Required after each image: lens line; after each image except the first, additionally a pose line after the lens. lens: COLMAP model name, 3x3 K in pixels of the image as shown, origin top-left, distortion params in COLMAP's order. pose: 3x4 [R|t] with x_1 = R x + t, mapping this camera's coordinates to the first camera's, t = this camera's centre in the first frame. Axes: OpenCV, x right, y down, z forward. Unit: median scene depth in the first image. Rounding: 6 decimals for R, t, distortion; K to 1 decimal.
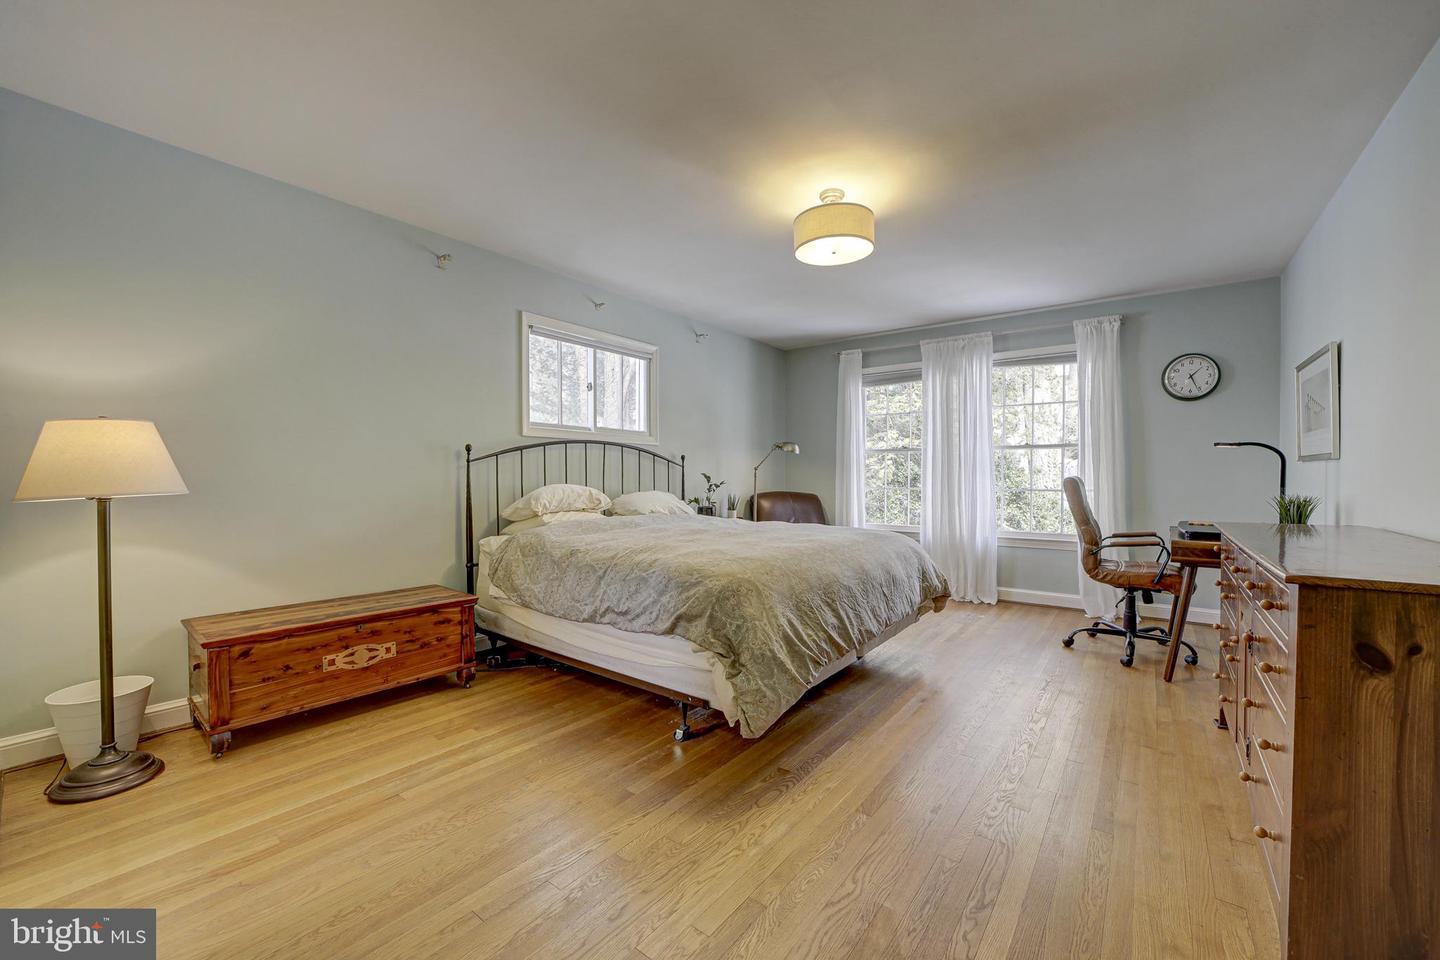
lens RADIAL K [[563.1, 0, 725.9], [0, 563.1, 485.2], [0, 0, 1]] dist [-0.036448, 0.008003]
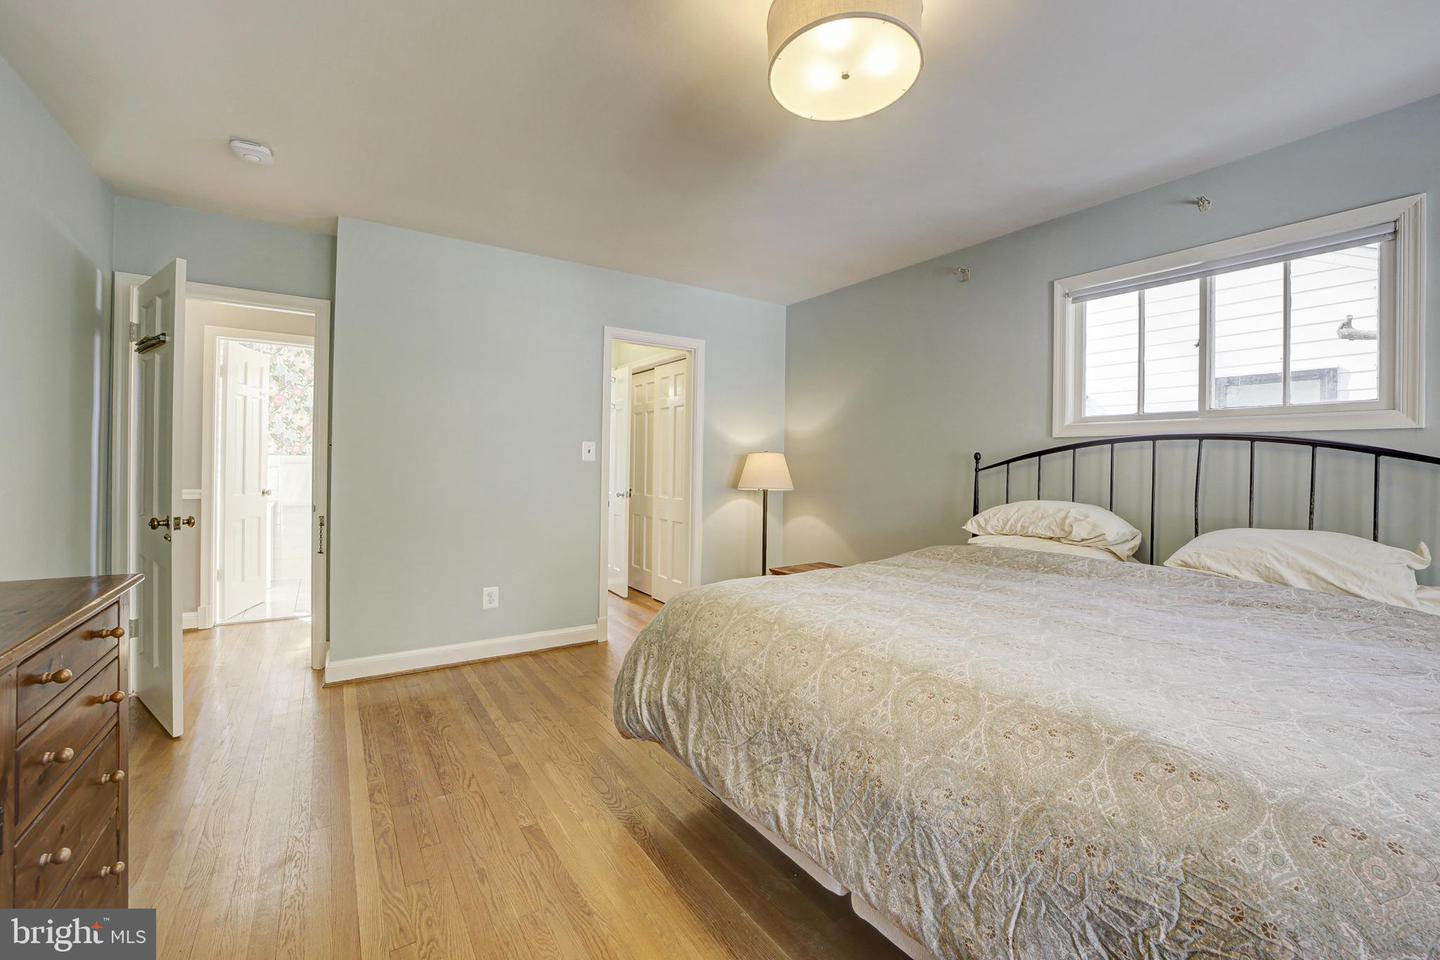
lens RADIAL K [[563.1, 0, 725.9], [0, 563.1, 485.2], [0, 0, 1]] dist [-0.036448, 0.008003]
pose [[-0.296007, 0.031979, -0.954650, 0.543809], [-0.019151, 0.999040, 0.039404, -0.043462], [0.954994, 0.029946, -0.295110, 0.806658]]
